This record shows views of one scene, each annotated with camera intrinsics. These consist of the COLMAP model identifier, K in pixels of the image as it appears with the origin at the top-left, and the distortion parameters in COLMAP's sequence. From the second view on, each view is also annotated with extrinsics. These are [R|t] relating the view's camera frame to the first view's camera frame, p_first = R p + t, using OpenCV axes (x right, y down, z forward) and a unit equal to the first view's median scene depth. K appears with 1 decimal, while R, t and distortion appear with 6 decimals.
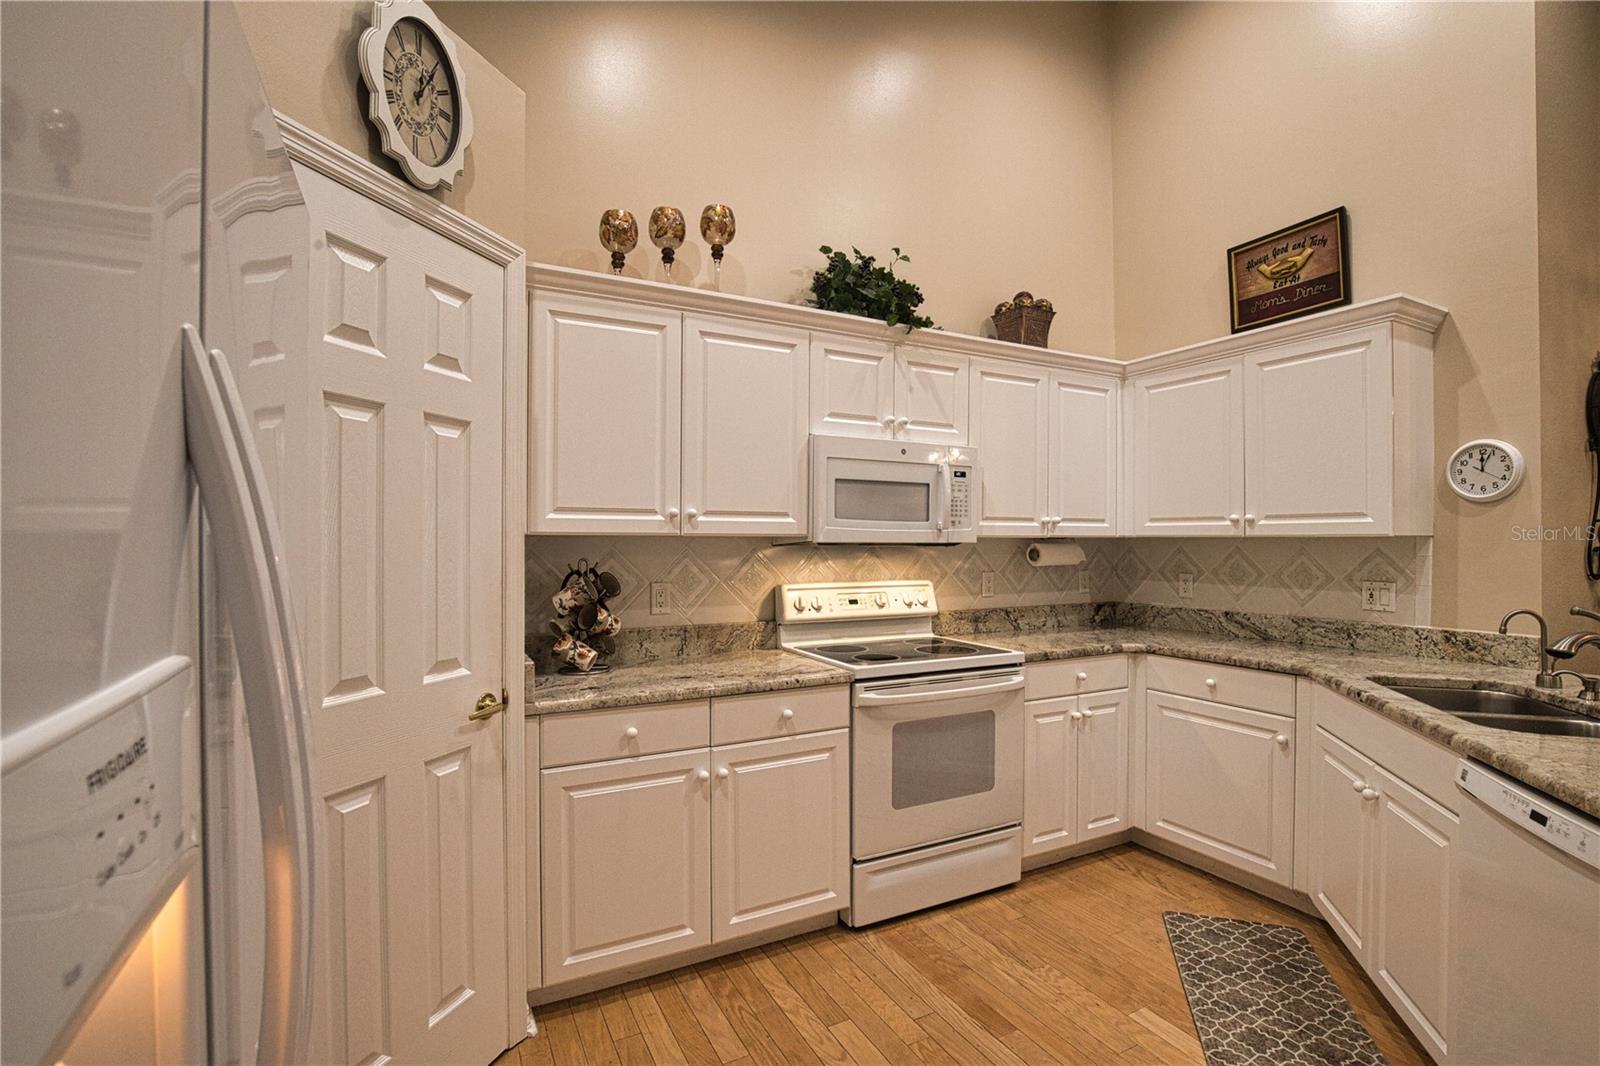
lens RADIAL K [[734.0, 0, 808.2], [0, 734.0, 540.0], [0, 0, 1]] dist [-0.040805, 0.008433]
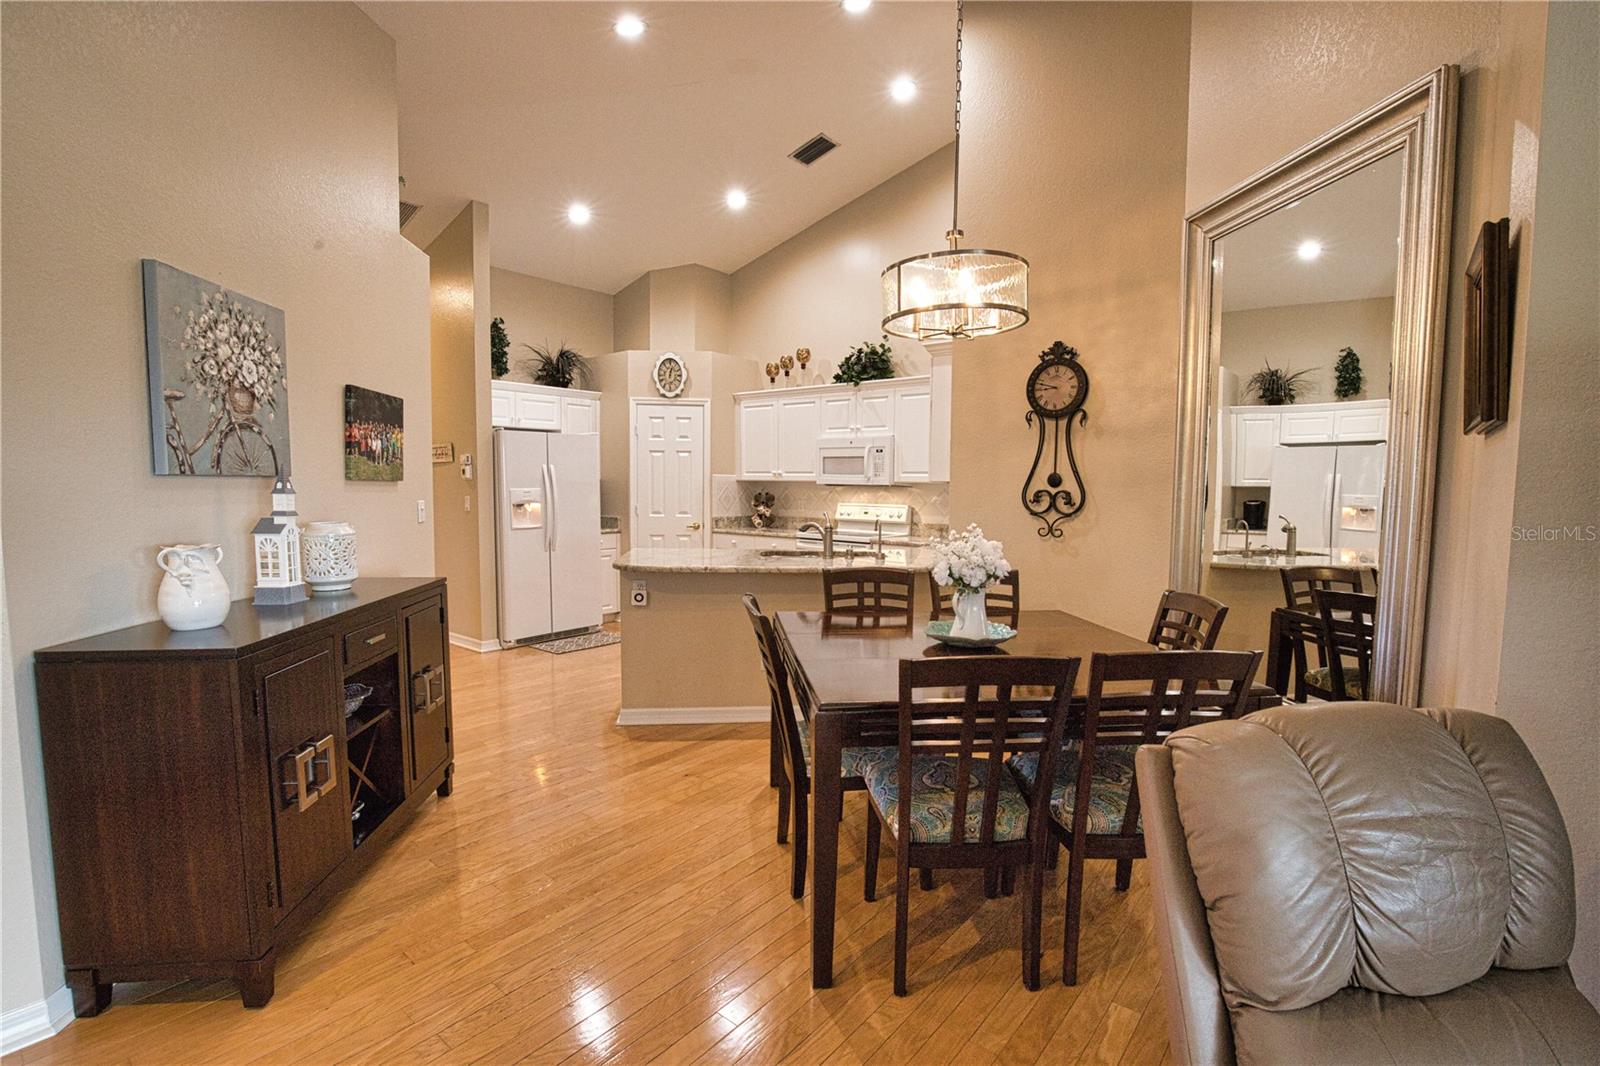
lens RADIAL K [[734.0, 0, 809.0], [0, 734.0, 536.0], [0, 0, 1]] dist [-0.040805, 0.008433]
pose [[0.395704, 0.070180, -0.915692, 2.224311], [-0.009543, 0.997336, 0.072314, -0.000297], [0.918328, -0.019876, 0.395320, 0.021011]]
